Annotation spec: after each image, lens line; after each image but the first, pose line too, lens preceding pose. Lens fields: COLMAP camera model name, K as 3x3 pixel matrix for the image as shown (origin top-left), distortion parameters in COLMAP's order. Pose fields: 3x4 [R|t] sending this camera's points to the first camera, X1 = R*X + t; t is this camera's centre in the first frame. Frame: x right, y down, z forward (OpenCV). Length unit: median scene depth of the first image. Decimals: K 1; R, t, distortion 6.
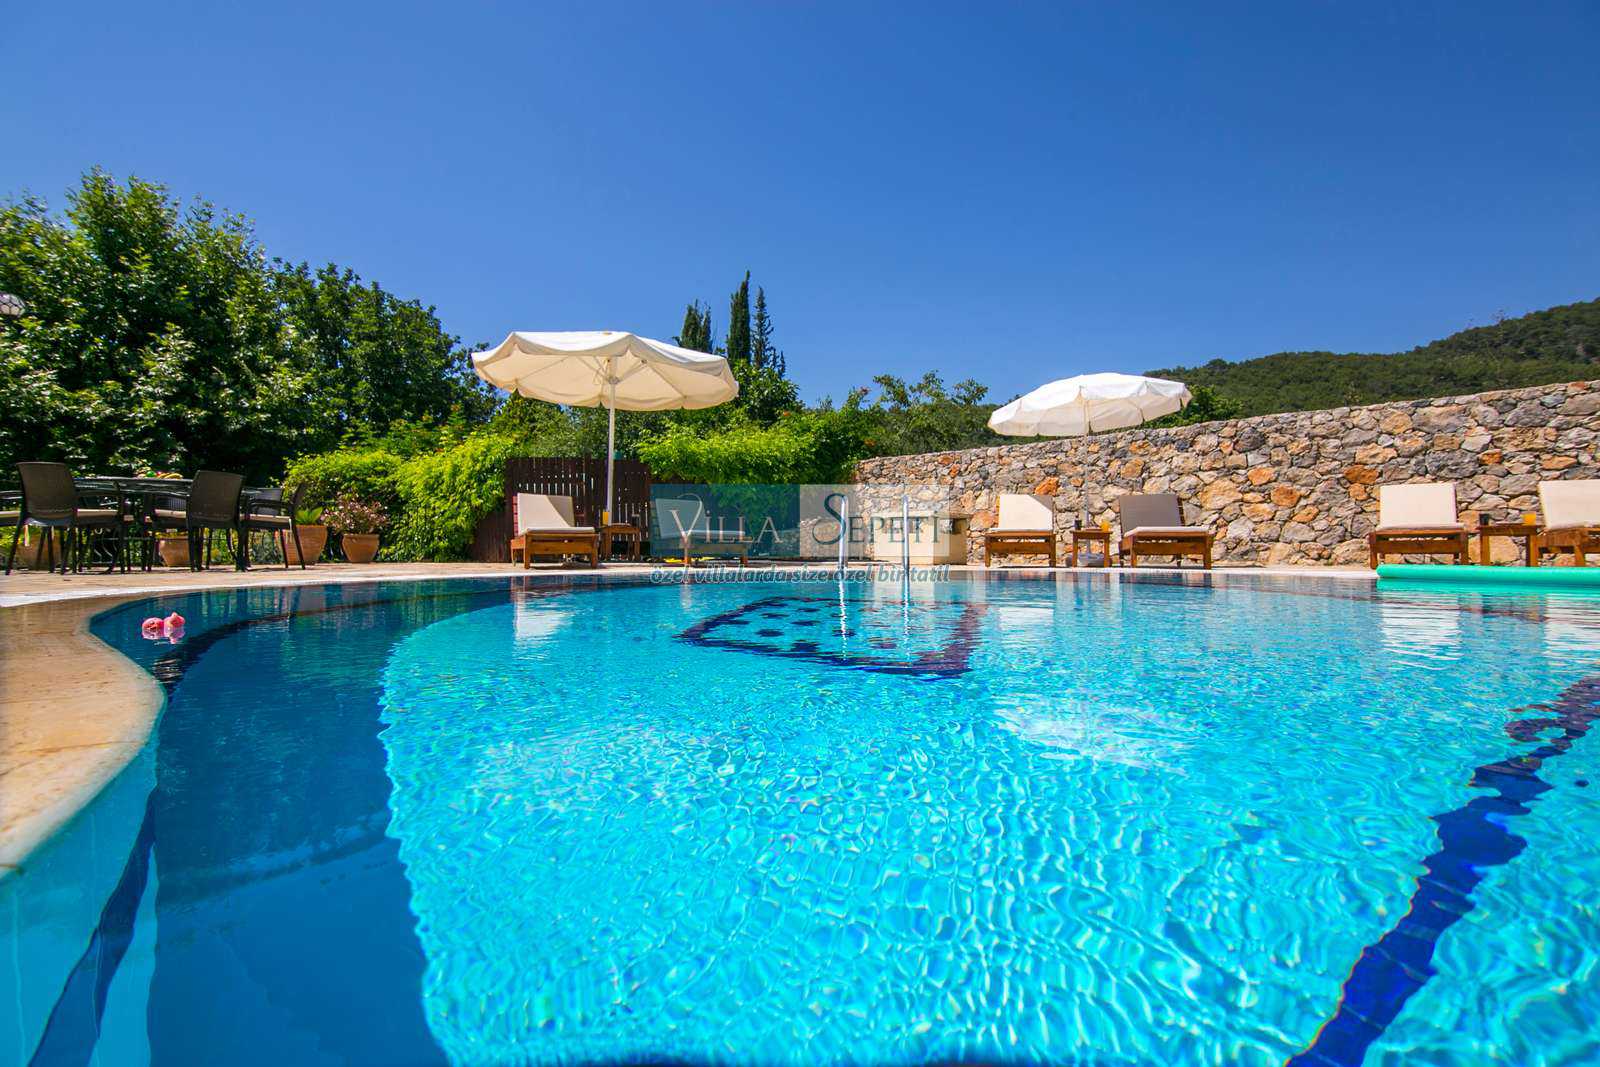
lens RADIAL K [[710.1, 0, 804.1], [0, 710.1, 531.5], [0, 0, 1]] dist [-0.003888, -0.008671]
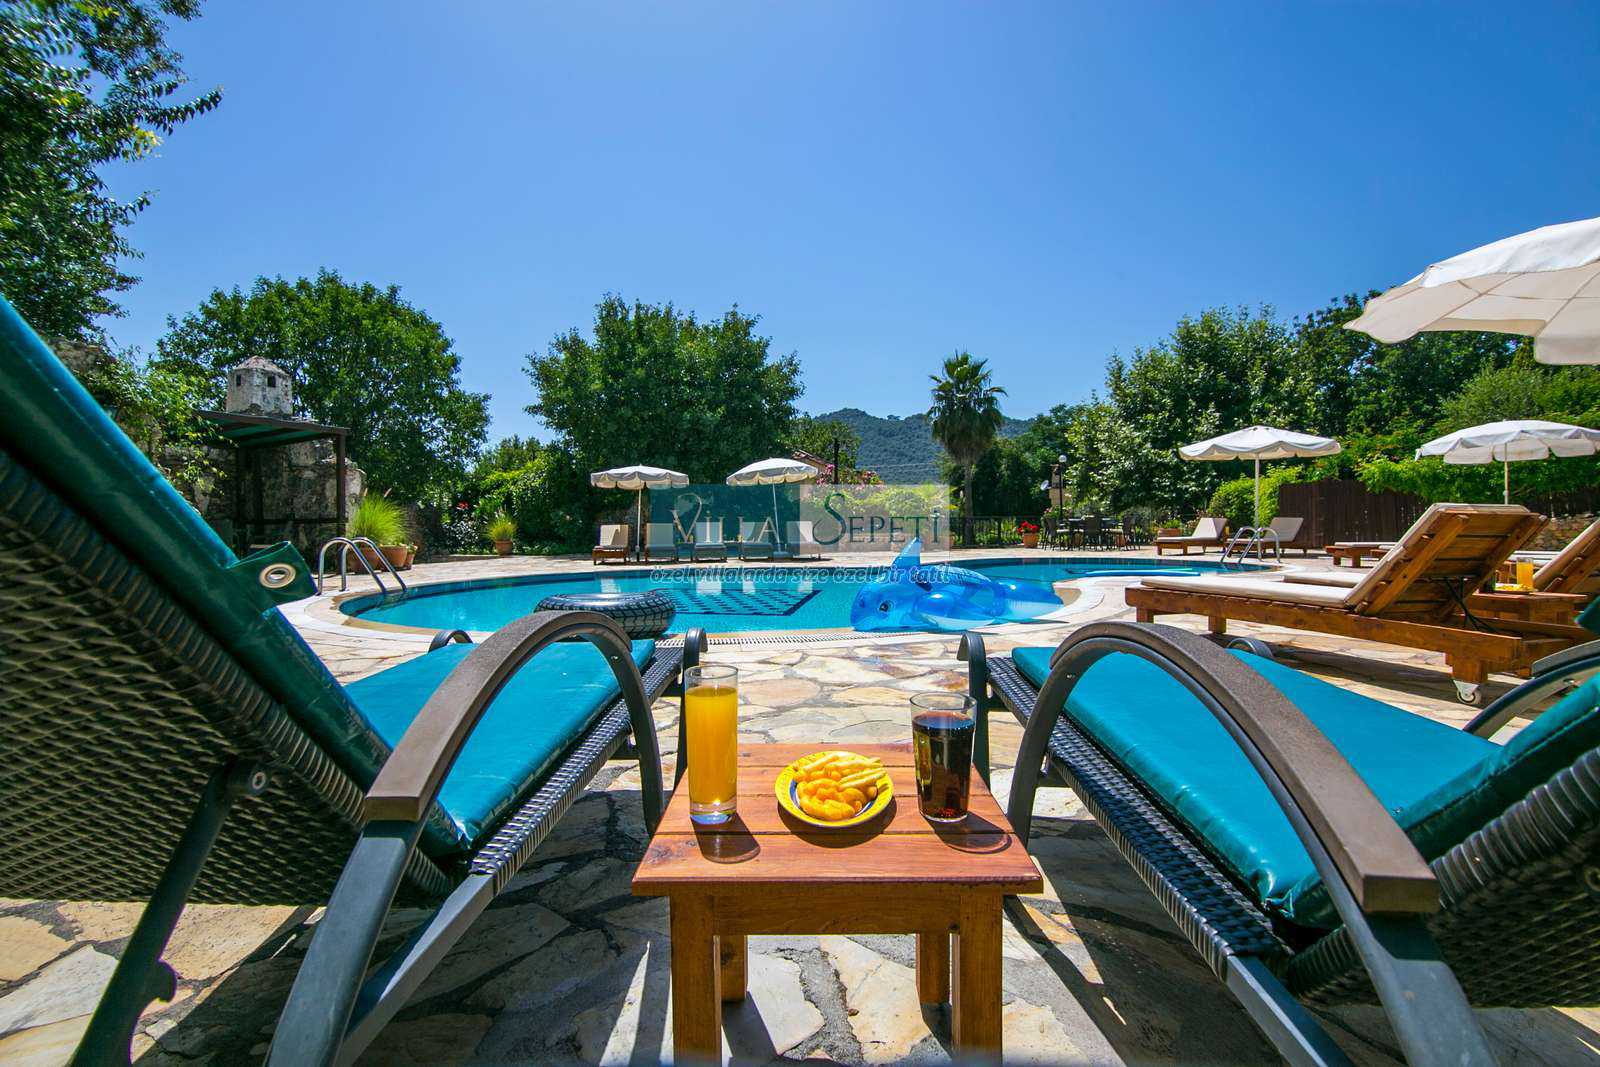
lens RADIAL K [[710.1, 0, 804.1], [0, 710.1, 531.5], [0, 0, 1]] dist [-0.003888, -0.008671]
pose [[0.102644, 0.013318, -0.994629, 1.303686], [0.041981, 0.998961, 0.017708, -0.081349], [0.993832, -0.043573, 0.101978, -0.327275]]
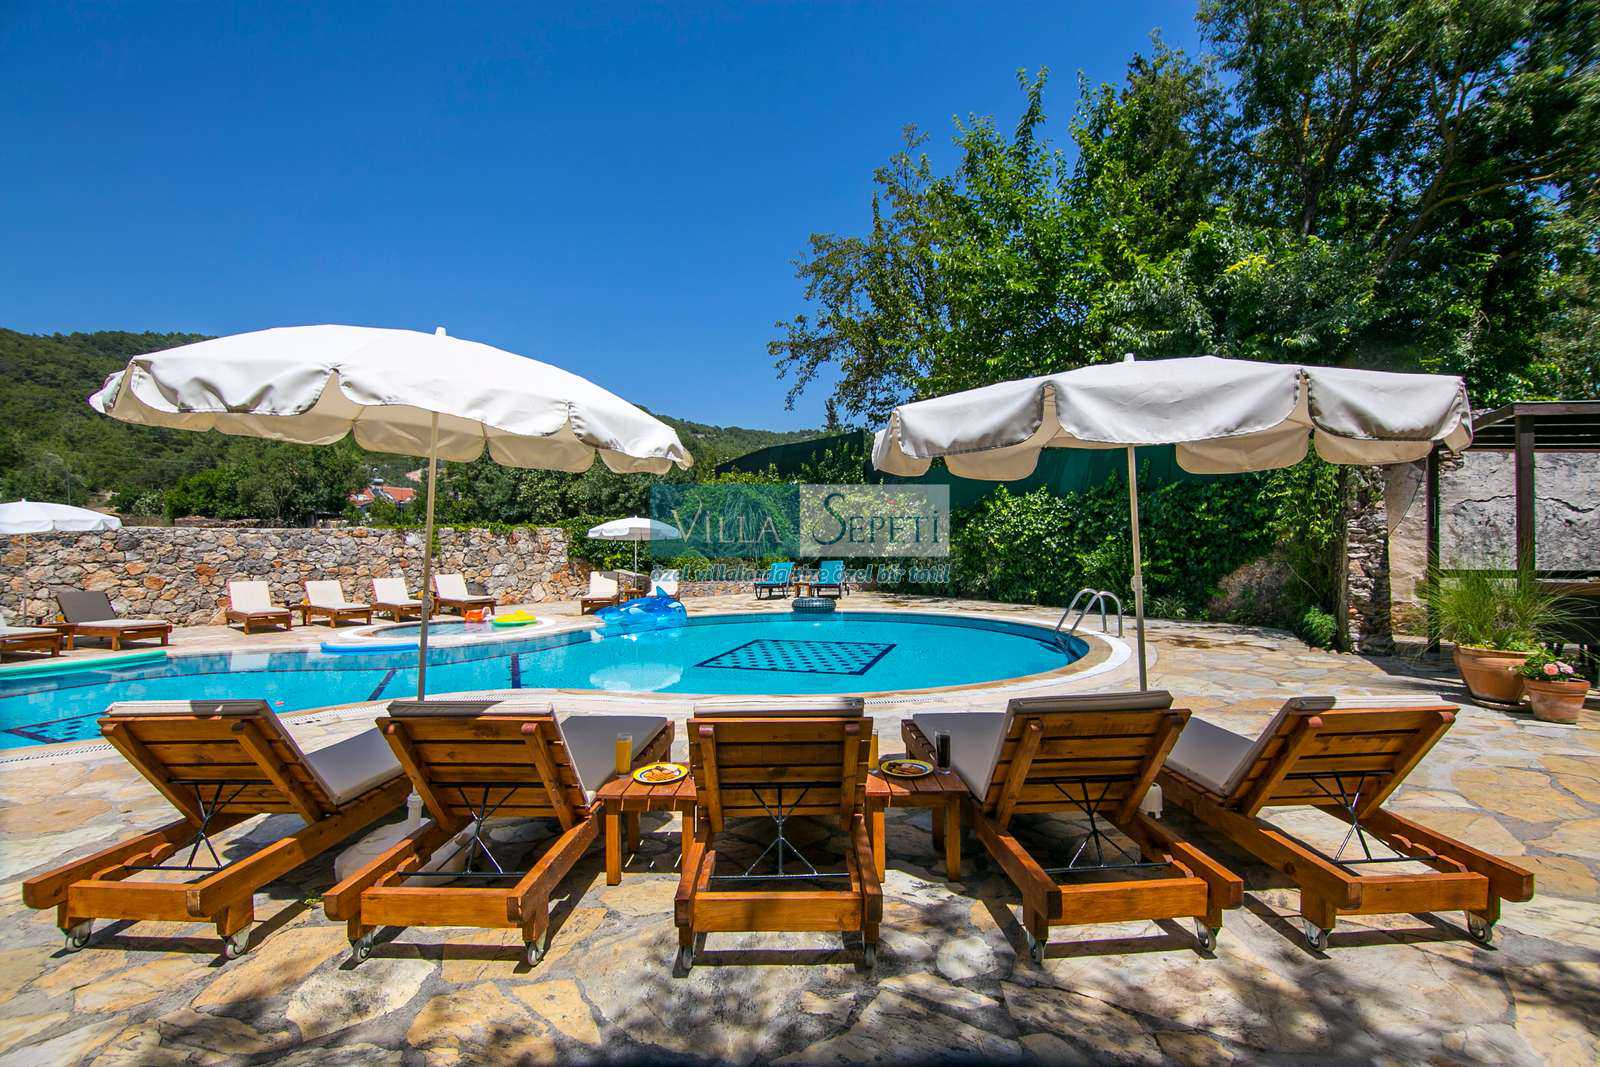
lens RADIAL K [[710.1, 0, 804.1], [0, 710.1, 531.5], [0, 0, 1]] dist [-0.003888, -0.008671]
pose [[0.026182, 0.021886, 0.999418, -0.708146], [-0.018014, 0.999608, -0.021418, -0.138156], [-0.999495, -0.017443, 0.026566, -0.376660]]
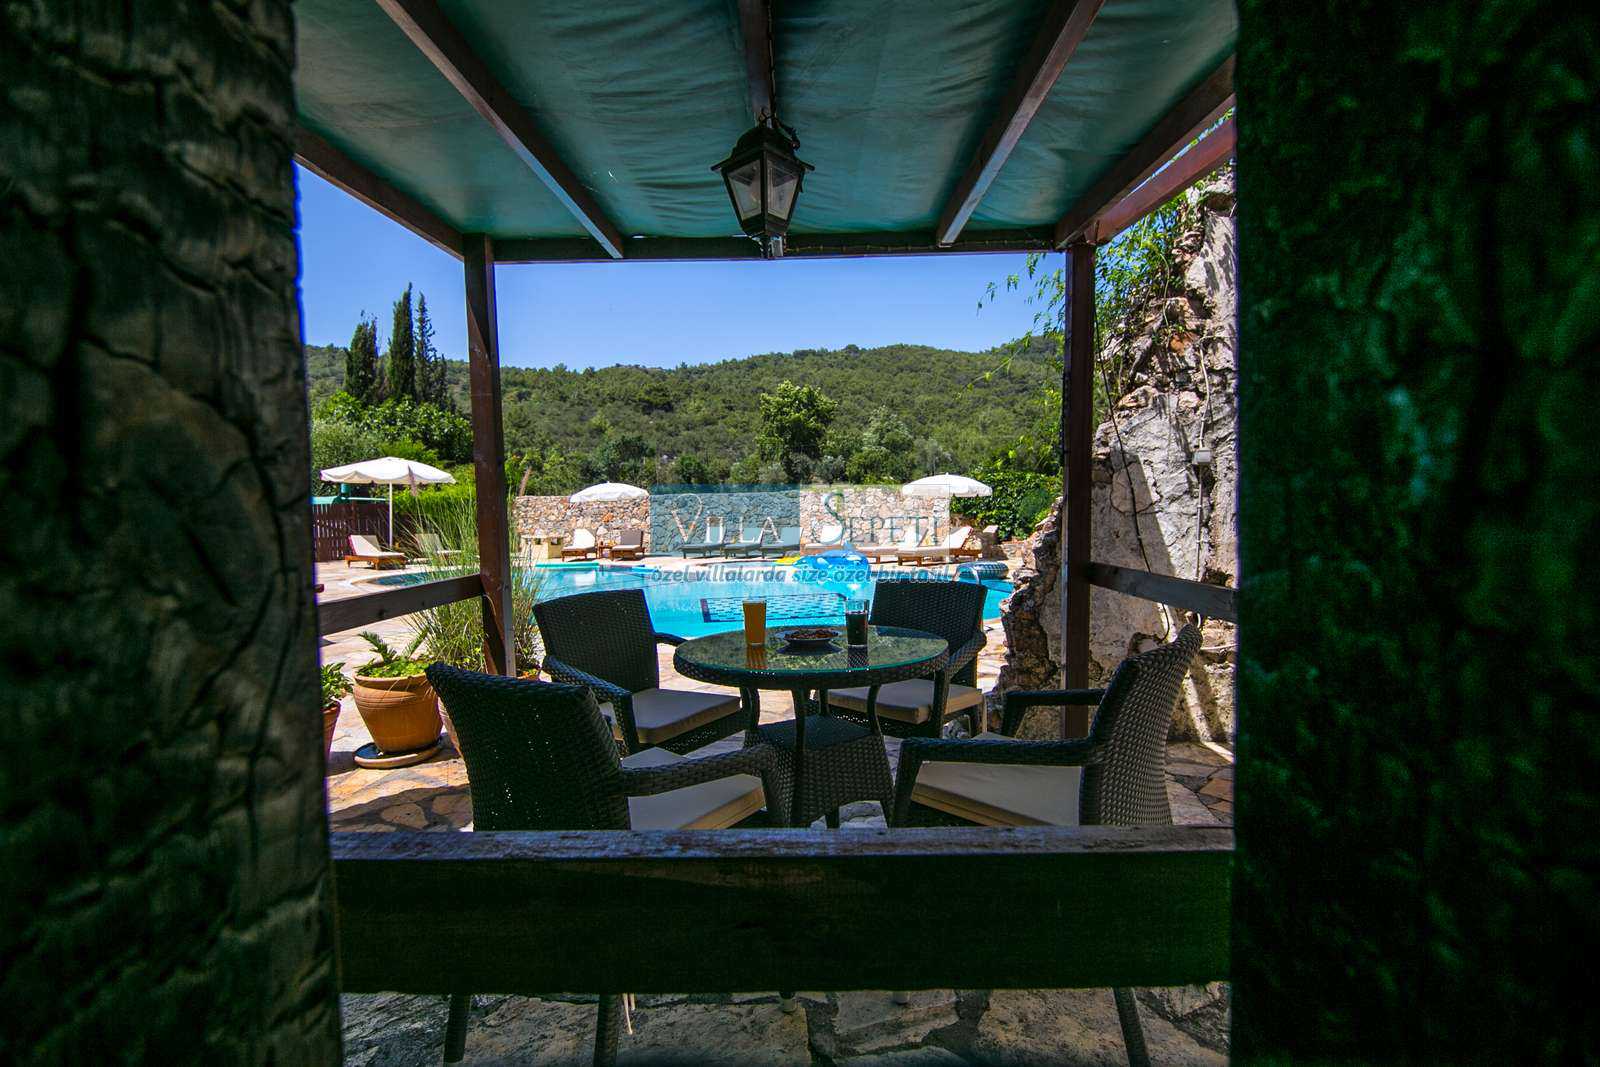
lens RADIAL K [[710.1, 0, 804.1], [0, 710.1, 531.5], [0, 0, 1]] dist [-0.003888, -0.008671]
pose [[0.899317, -0.023809, 0.436648, -0.074183], [-0.000424, 0.998469, 0.055317, -0.159371], [-0.437297, -0.049932, 0.897930, -1.363066]]
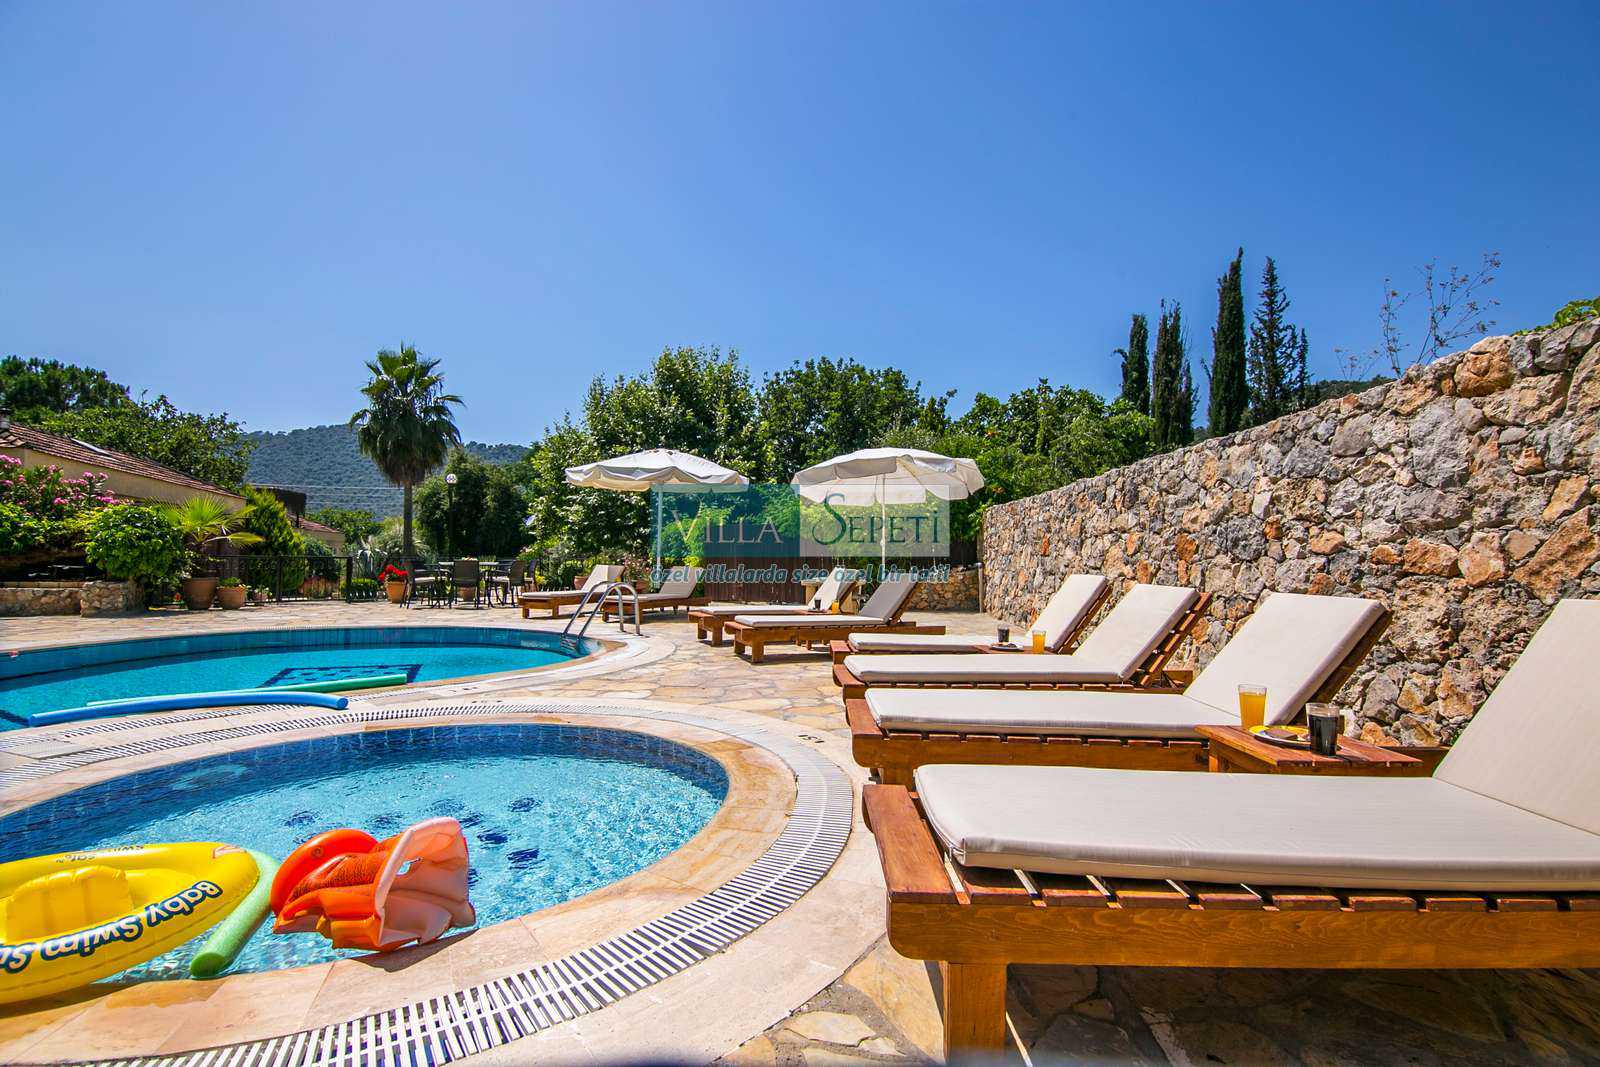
lens RADIAL K [[710.1, 0, 804.1], [0, 710.1, 531.5], [0, 0, 1]] dist [-0.003888, -0.008671]
pose [[0.664848, -0.022542, -0.746639, 0.910186], [0.012649, 0.999741, -0.018920, -0.075258], [0.746872, 0.003135, 0.664961, 0.228540]]
